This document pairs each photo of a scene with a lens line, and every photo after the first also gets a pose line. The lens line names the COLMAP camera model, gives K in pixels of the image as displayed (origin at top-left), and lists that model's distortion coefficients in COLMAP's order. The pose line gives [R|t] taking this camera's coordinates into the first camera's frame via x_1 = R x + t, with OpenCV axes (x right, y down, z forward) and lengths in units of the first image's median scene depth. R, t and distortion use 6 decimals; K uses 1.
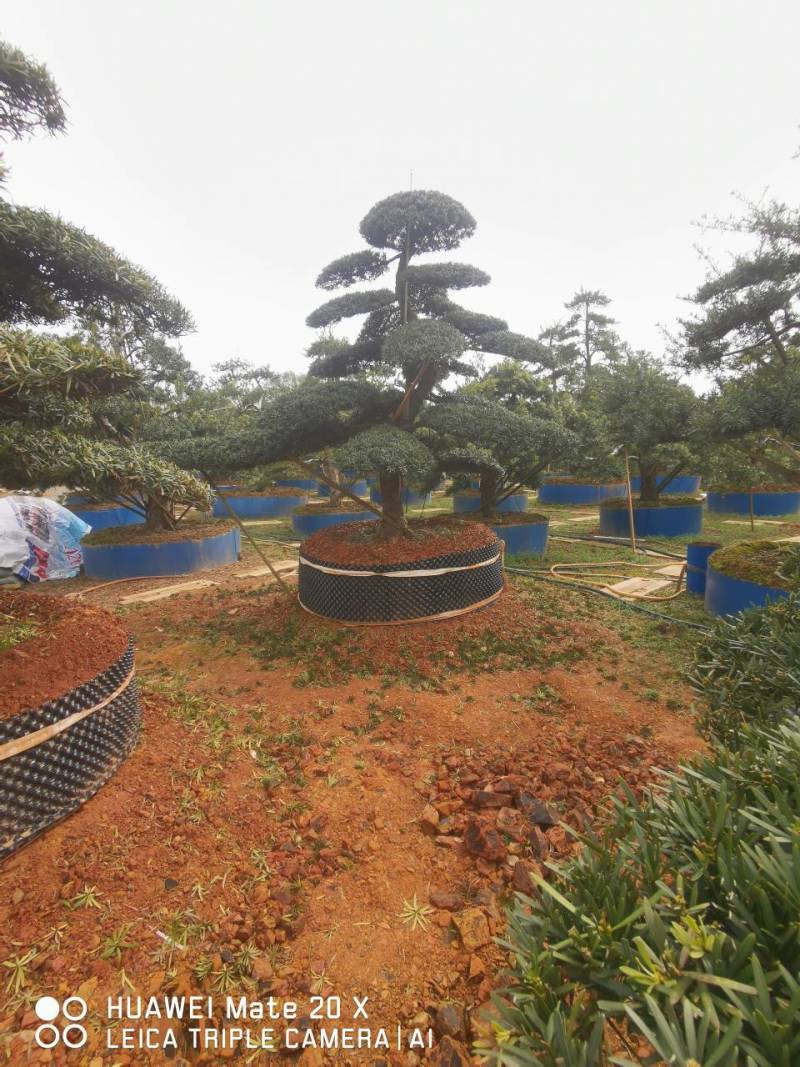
lens RADIAL K [[526.6, 0, 400.0], [0, 526.6, 533.5], [0, 0, 1]] dist [0.000681, 0.000359]
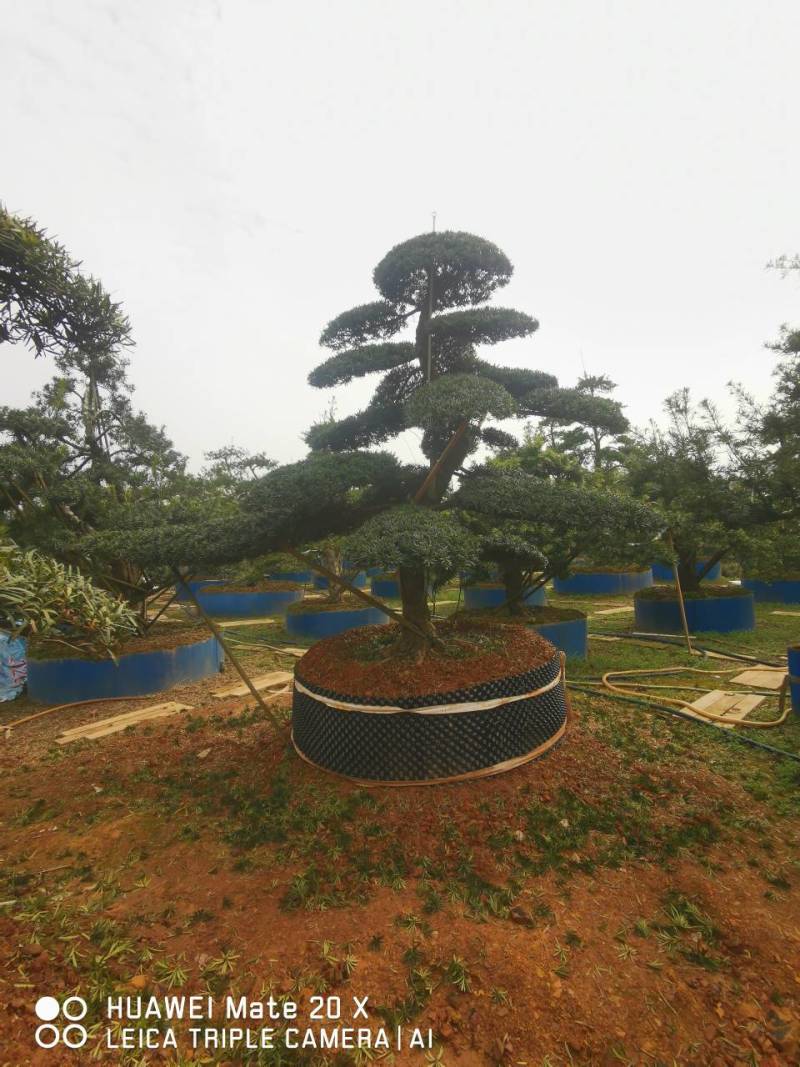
lens RADIAL K [[526.6, 0, 400.0], [0, 526.6, 533.5], [0, 0, 1]] dist [0.000681, 0.000359]
pose [[0.999832, -0.014715, 0.010897, -0.045683], [0.016336, 0.985670, -0.167890, -0.032086], [-0.008271, 0.168039, 0.985746, 0.224202]]
